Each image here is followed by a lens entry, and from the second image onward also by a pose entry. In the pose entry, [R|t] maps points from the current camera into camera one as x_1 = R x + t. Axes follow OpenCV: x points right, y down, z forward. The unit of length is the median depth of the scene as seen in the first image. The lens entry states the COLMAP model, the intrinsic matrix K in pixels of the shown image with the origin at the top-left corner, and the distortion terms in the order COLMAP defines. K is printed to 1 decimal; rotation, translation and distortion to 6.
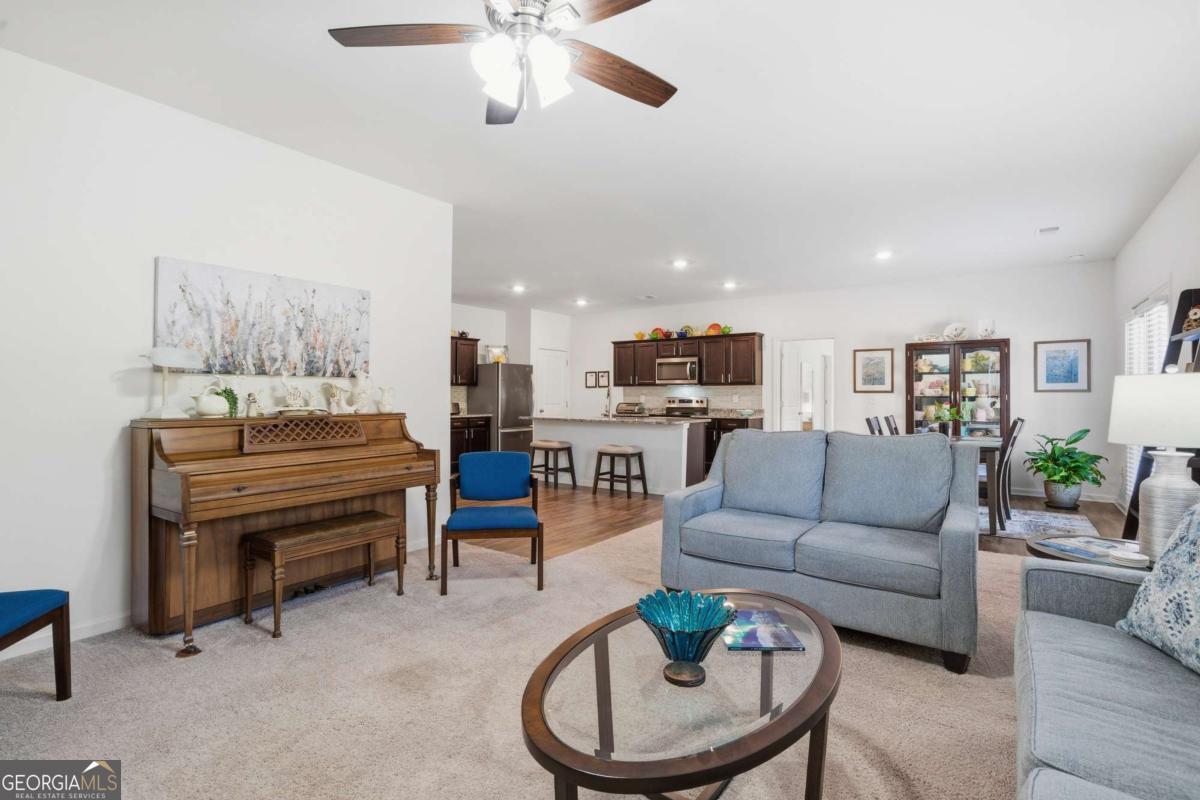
lens RADIAL K [[565.1, 0, 610.6], [0, 565.1, 399.1], [0, 0, 1]] dist [-0.000257, 0.005050]
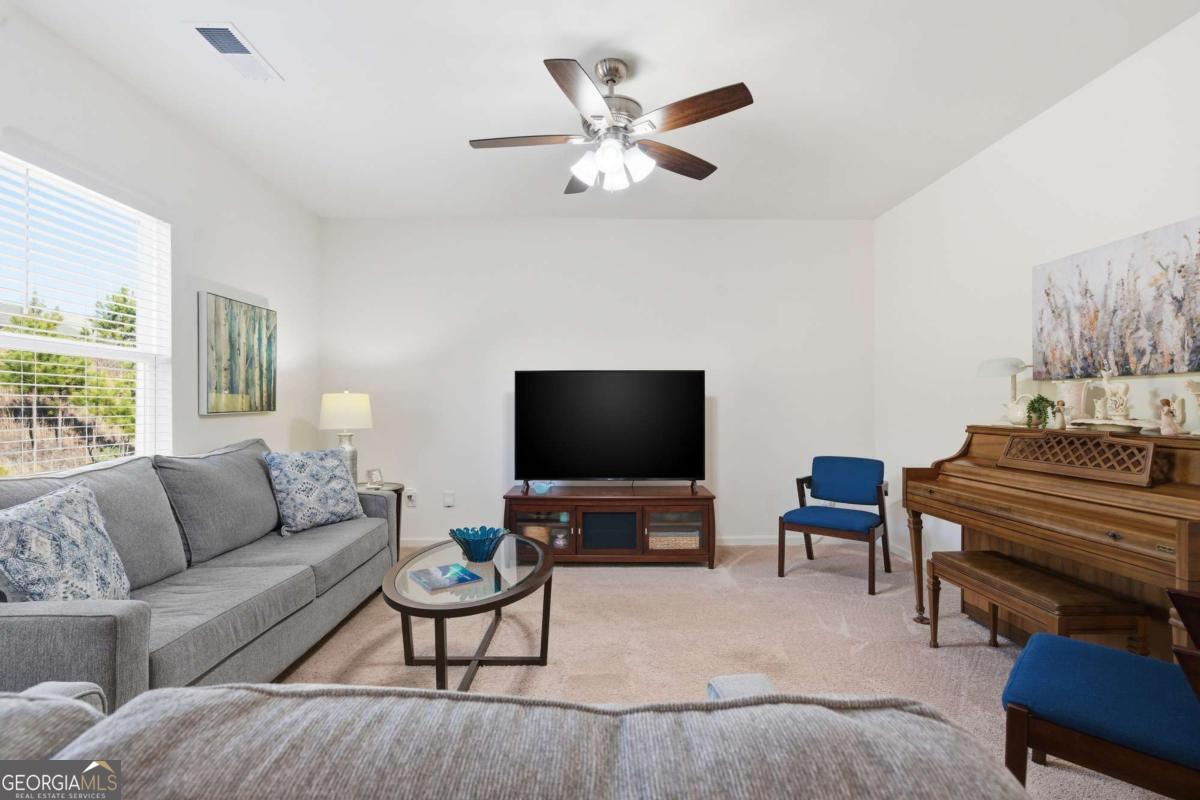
lens RADIAL K [[565.1, 0, 584.0], [0, 565.1, 407.1], [0, 0, 1]] dist [-0.000257, 0.005050]
pose [[-0.825066, 0.003320, -0.565027, 0.174650], [-0.000839, 0.999974, 0.007102, -0.002835], [0.565036, 0.006333, -0.825042, 0.542019]]
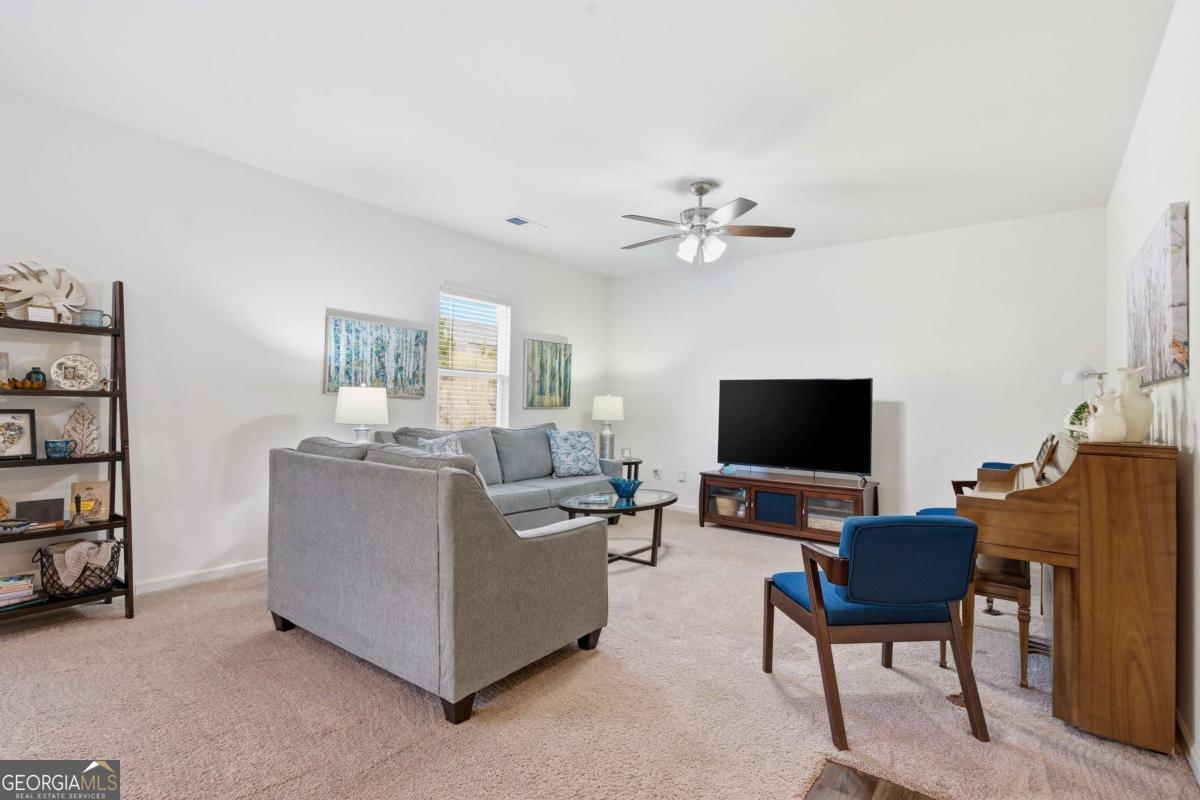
lens RADIAL K [[565.1, 0, 595.5], [0, 565.1, 392.0], [0, 0, 1]] dist [-0.000257, 0.005050]
pose [[-0.999022, -0.018656, 0.040099, 0.038439], [-0.019420, 0.999636, -0.018738, -0.002174], [-0.039735, -0.019498, -0.999020, 0.797563]]
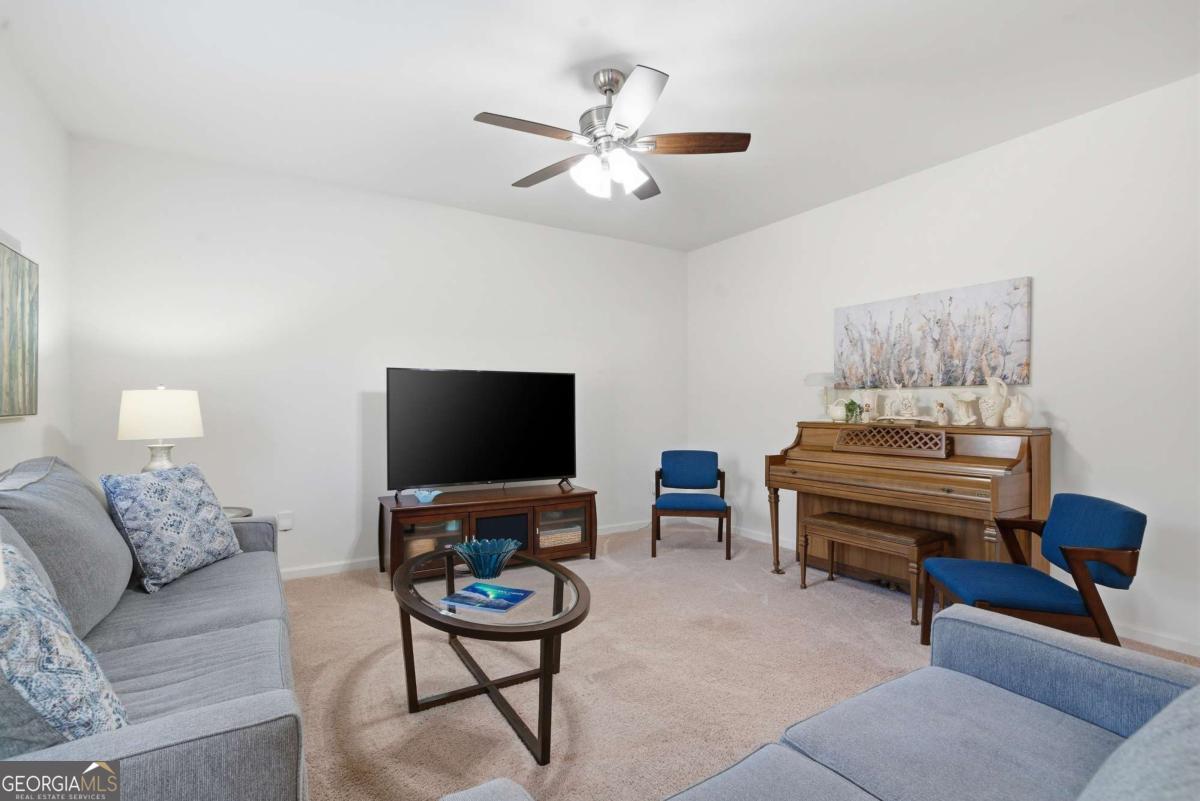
lens RADIAL K [[565.1, 0, 587.6], [0, 565.1, 412.4], [0, 0, 1]] dist [-0.000257, 0.005050]
pose [[-0.405339, 0.009838, -0.914113, 0.300005], [-0.003624, 0.999917, 0.012369, -0.002141], [0.914159, 0.008326, -0.405270, 0.395258]]
